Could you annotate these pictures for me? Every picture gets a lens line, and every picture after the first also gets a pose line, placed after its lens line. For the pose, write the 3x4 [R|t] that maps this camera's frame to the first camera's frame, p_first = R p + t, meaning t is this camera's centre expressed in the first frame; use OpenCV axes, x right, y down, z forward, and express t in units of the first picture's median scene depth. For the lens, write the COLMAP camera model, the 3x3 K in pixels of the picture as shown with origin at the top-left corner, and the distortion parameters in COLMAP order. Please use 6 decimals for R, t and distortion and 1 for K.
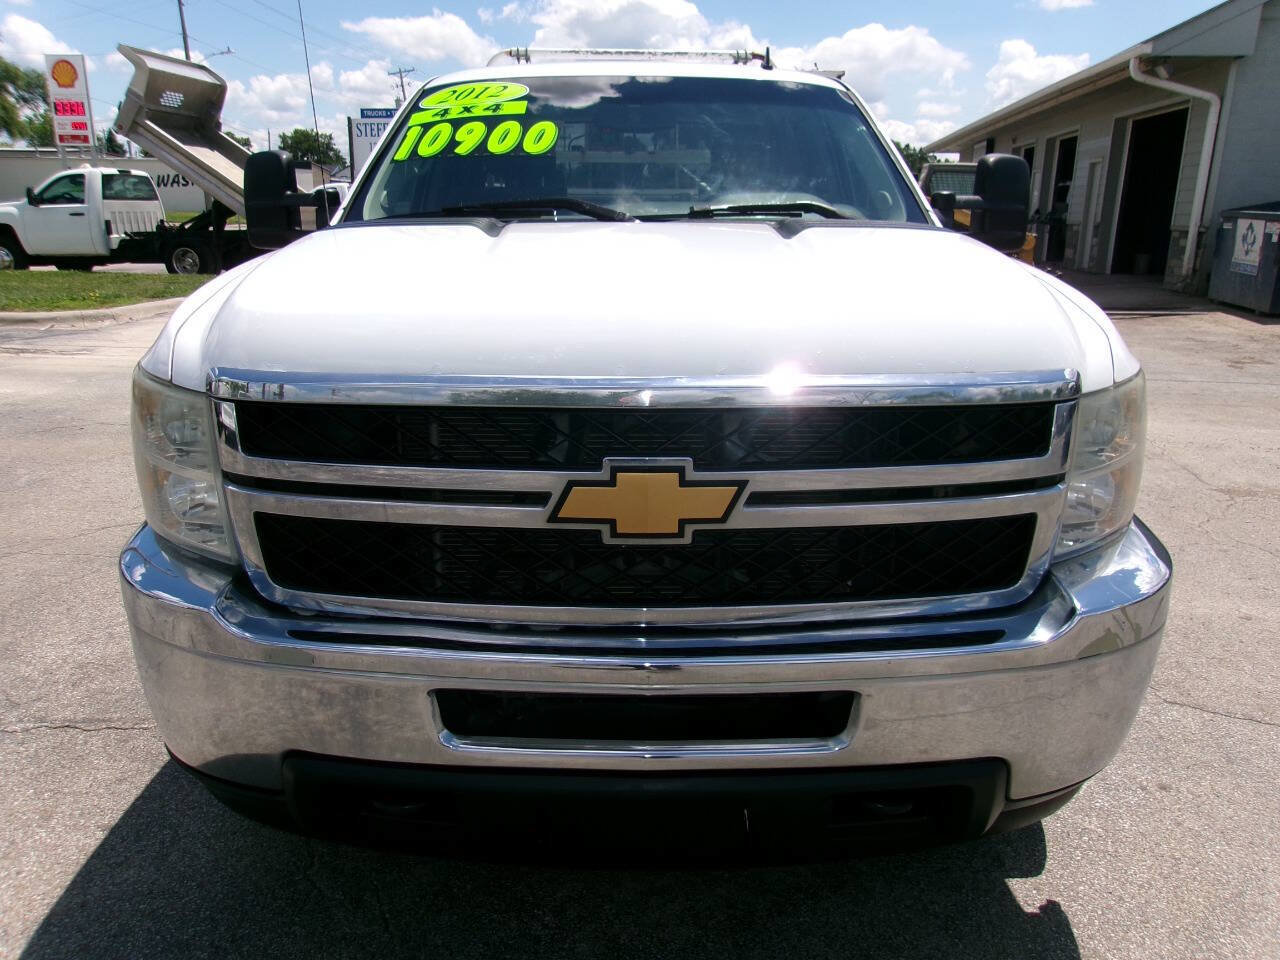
lens RADIAL K [[994.2, 0, 636.4], [0, 994.2, 485.4], [0, 0, 1]] dist [-0.027361, 0.051713]
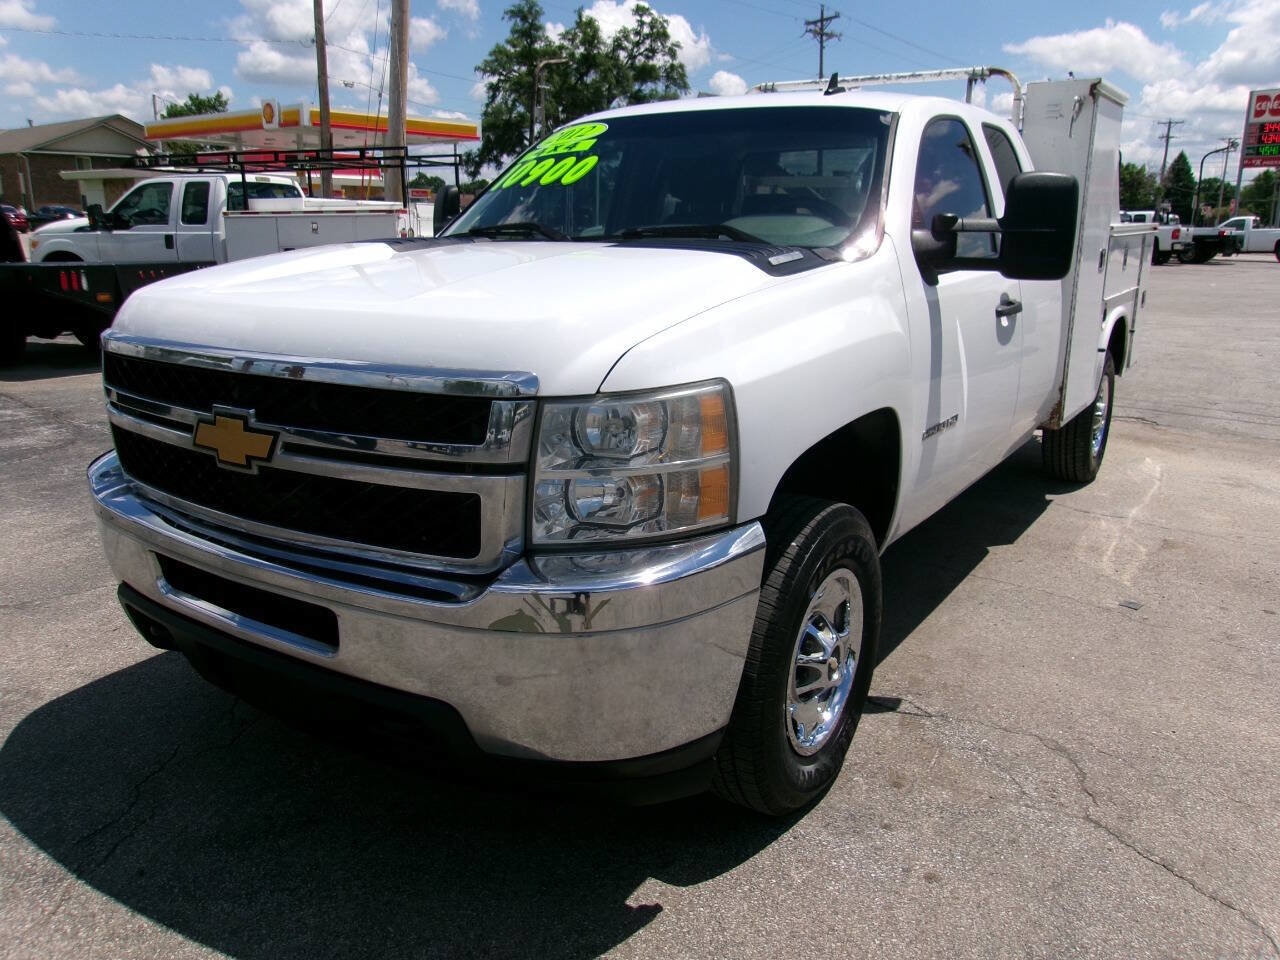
lens RADIAL K [[994.2, 0, 638.7], [0, 994.2, 482.5], [0, 0, 1]] dist [-0.027361, 0.051713]
pose [[0.829550, 0.140123, -0.540566, 1.171766], [-0.153202, 0.987972, 0.020995, -0.038191], [0.537006, 0.065399, 0.841039, 0.135265]]
